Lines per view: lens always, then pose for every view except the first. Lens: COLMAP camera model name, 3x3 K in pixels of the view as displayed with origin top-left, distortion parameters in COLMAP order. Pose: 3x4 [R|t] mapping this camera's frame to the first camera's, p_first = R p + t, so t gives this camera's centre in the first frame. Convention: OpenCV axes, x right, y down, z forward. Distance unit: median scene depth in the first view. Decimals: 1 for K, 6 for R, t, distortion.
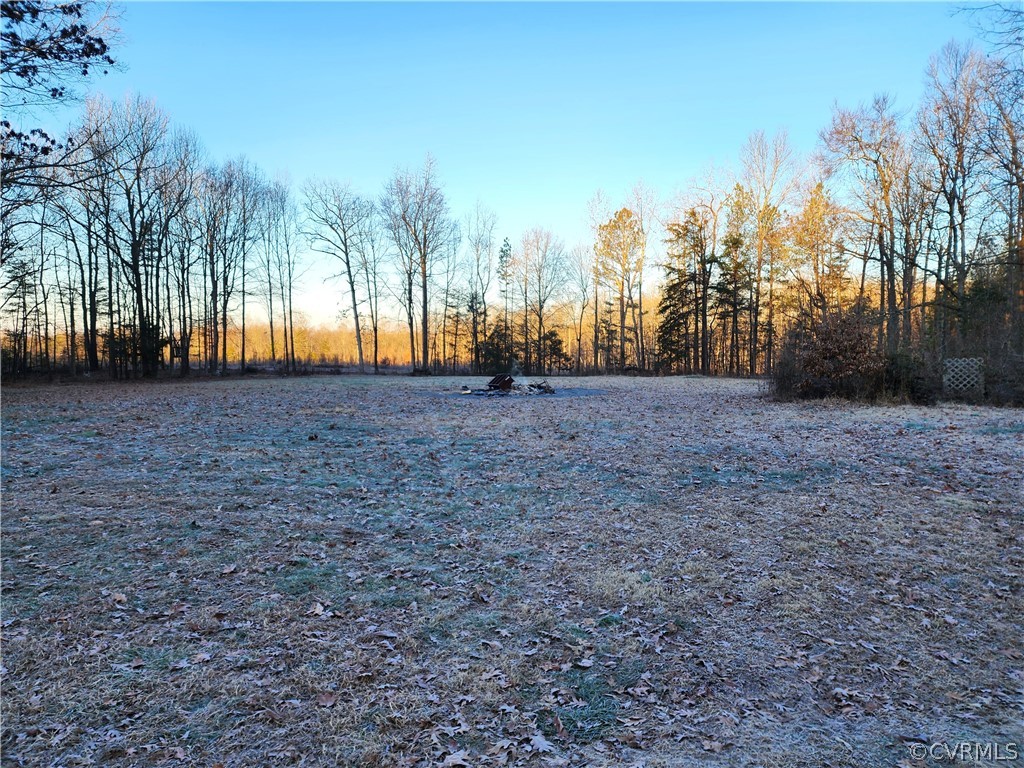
lens RADIAL K [[681.3, 0, 518.5], [0, 681.3, 388.1], [0, 0, 1]] dist [0.011045, -0.005447]
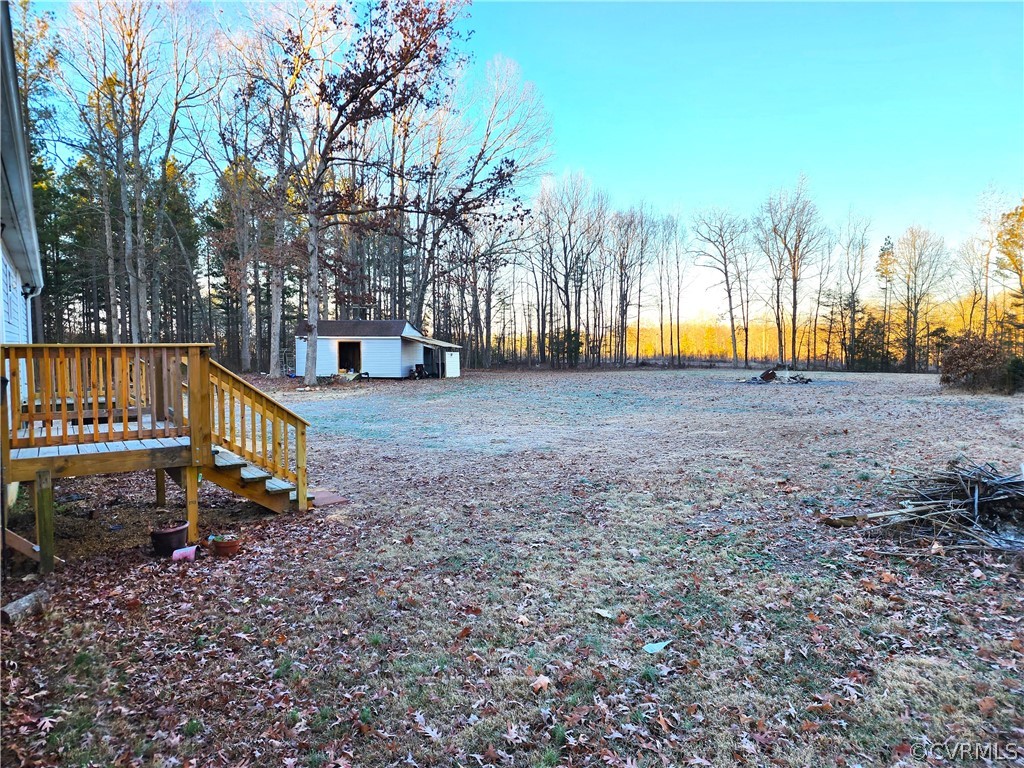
lens RADIAL K [[681.3, 0, 511.4], [0, 681.3, 386.4], [0, 0, 1]] dist [0.011045, -0.005447]
pose [[0.815667, 0.030505, -0.577717, 0.139692], [-0.026540, 0.999531, 0.015305, 0.003400], [0.577913, 0.002849, 0.816094, -0.183571]]
